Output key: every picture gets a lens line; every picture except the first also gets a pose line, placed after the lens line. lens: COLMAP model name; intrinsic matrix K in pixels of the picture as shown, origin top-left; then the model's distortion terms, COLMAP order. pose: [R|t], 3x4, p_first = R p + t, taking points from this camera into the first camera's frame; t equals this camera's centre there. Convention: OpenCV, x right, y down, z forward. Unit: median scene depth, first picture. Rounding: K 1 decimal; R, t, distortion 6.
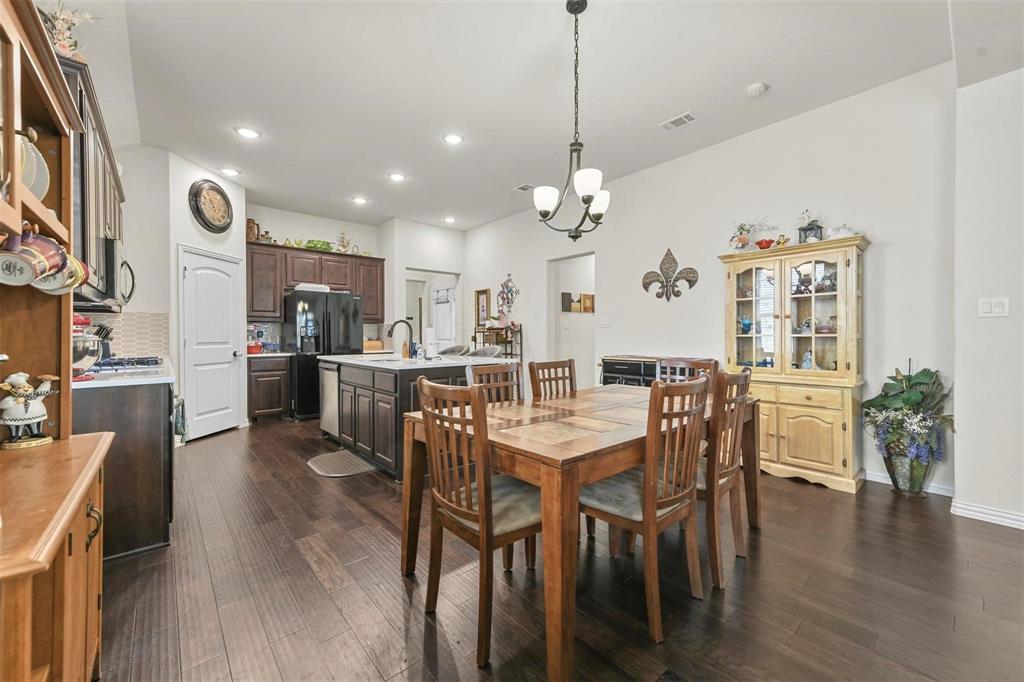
lens RADIAL K [[402.3, 0, 512.0], [0, 402.3, 333.3], [0, 0, 1]] dist [0.016525, 0.000067]
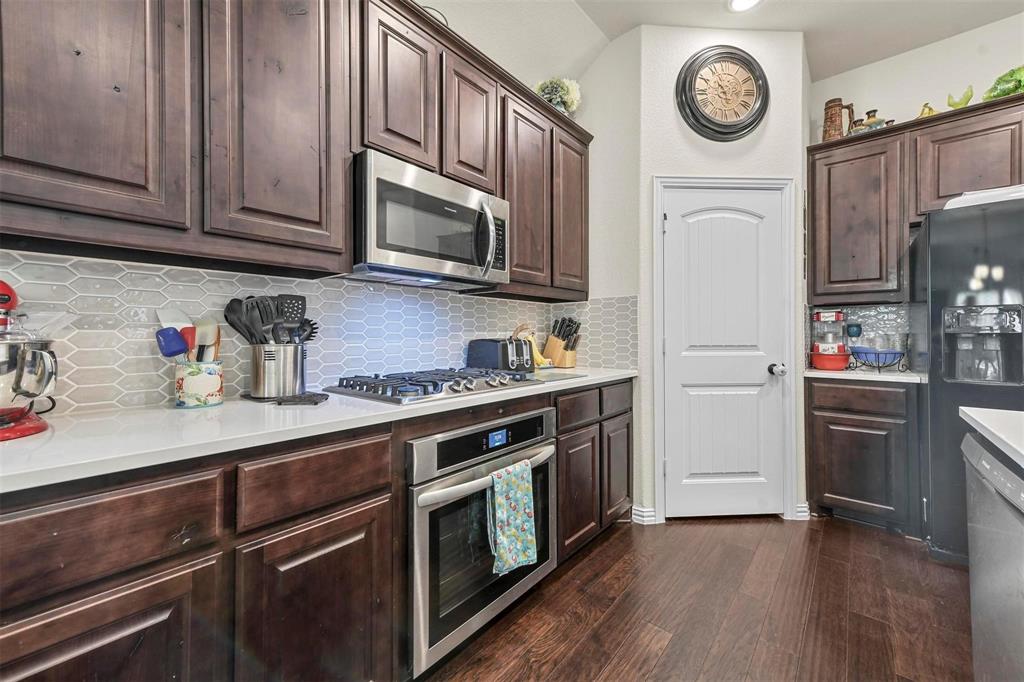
lens RADIAL K [[402.3, 0, 512.0], [0, 402.3, 333.3], [0, 0, 1]] dist [0.016525, 0.000067]
pose [[0.150809, 0.000767, -0.988563, -0.223808], [0.006953, 0.999974, 0.001837, 0.002736], [0.988538, -0.007150, 0.150800, 0.578885]]
